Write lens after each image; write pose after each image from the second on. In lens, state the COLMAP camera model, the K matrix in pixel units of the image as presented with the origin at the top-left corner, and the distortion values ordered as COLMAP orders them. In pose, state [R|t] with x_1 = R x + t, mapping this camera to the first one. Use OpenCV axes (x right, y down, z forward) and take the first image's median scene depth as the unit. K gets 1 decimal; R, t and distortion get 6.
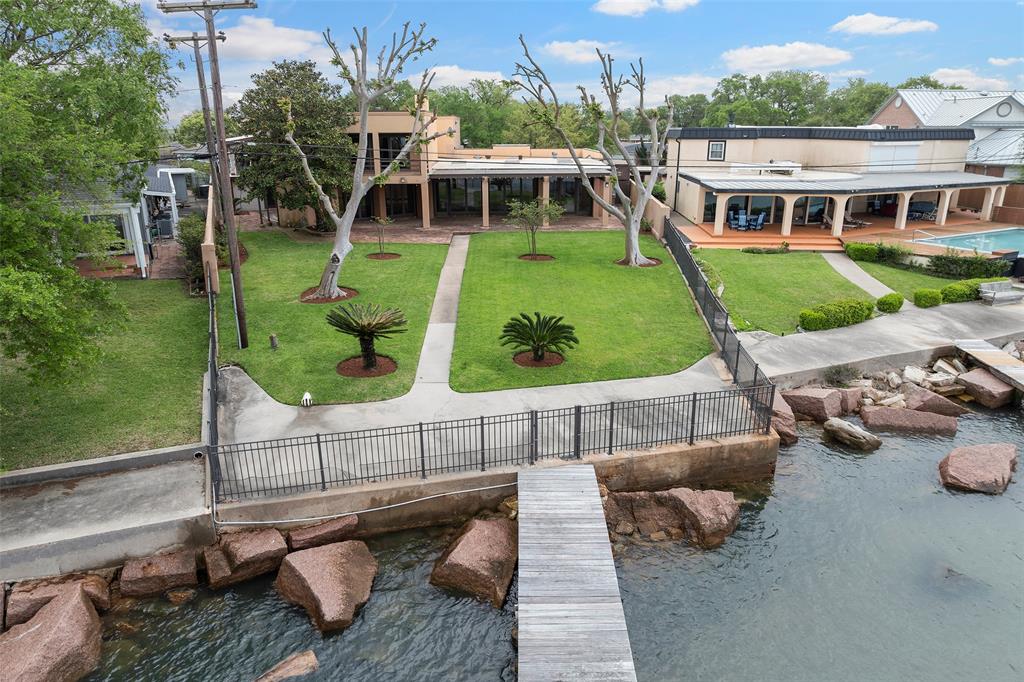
lens RADIAL K [[668.4, 0, 512.4], [0, 668.4, 344.5], [0, 0, 1]] dist [-0.043352, 0.000958]
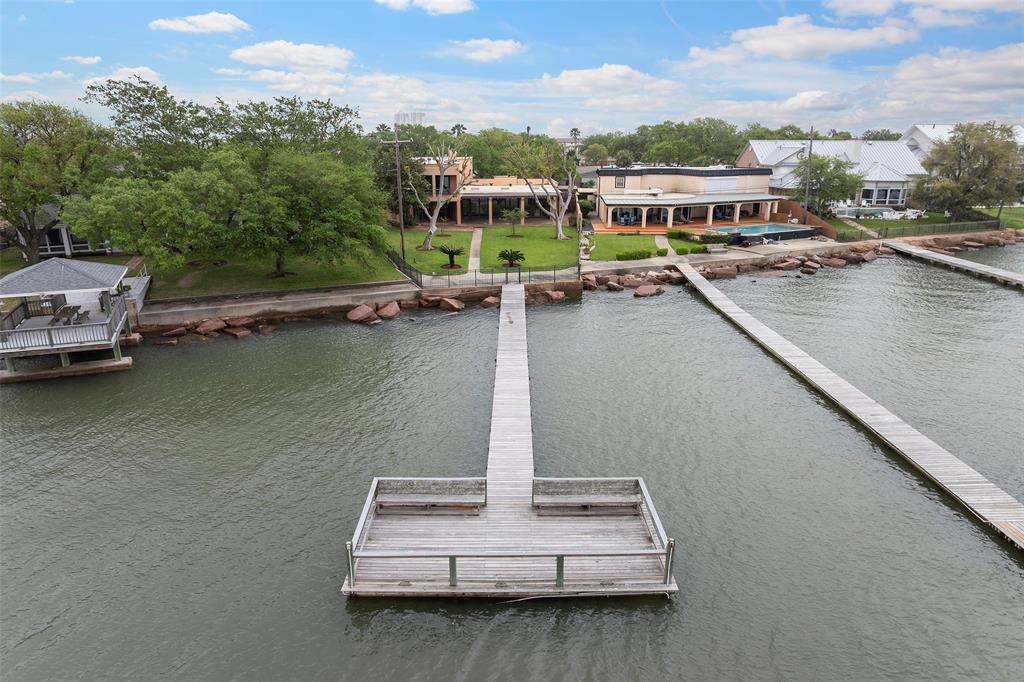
lens RADIAL K [[668.4, 0, 515.7], [0, 668.4, 342.0], [0, 0, 1]] dist [-0.043352, 0.000958]
pose [[0.999989, -0.000799, 0.004530, 0.026270], [0.000895, 0.999774, -0.021224, 0.232566], [-0.004512, 0.021227, 0.999764, -1.040368]]
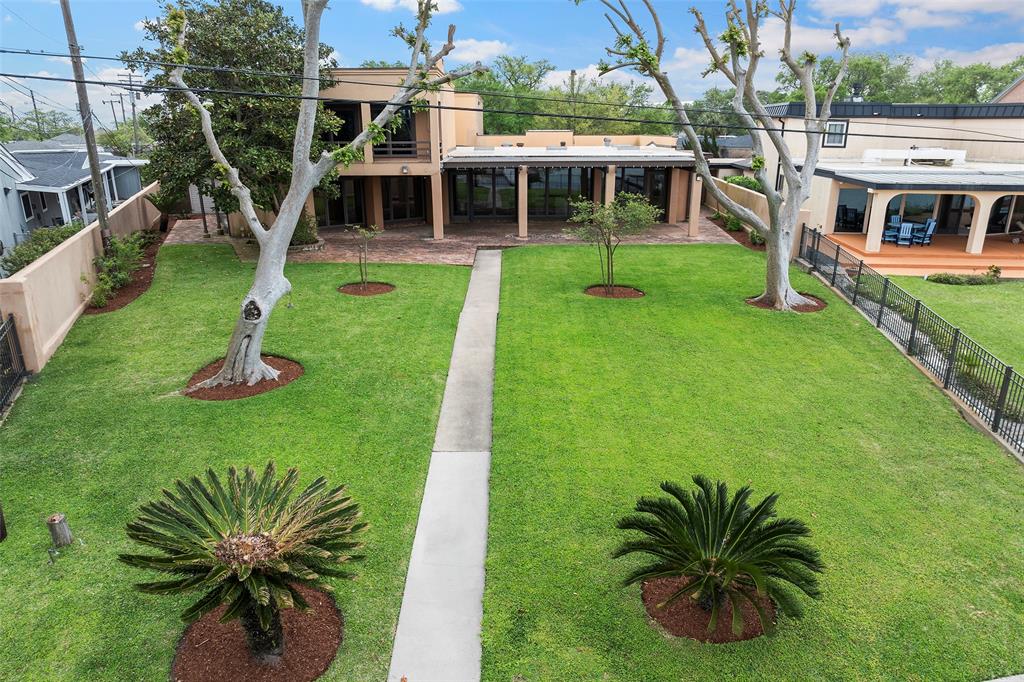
lens RADIAL K [[668.4, 0, 508.9], [0, 668.4, 341.2], [0, 0, 1]] dist [-0.043352, 0.000958]
pose [[0.999513, 0.007577, -0.030257, -0.039049], [-0.007806, 0.999942, -0.007442, -0.073836], [0.030199, 0.007675, 0.999514, 0.357847]]
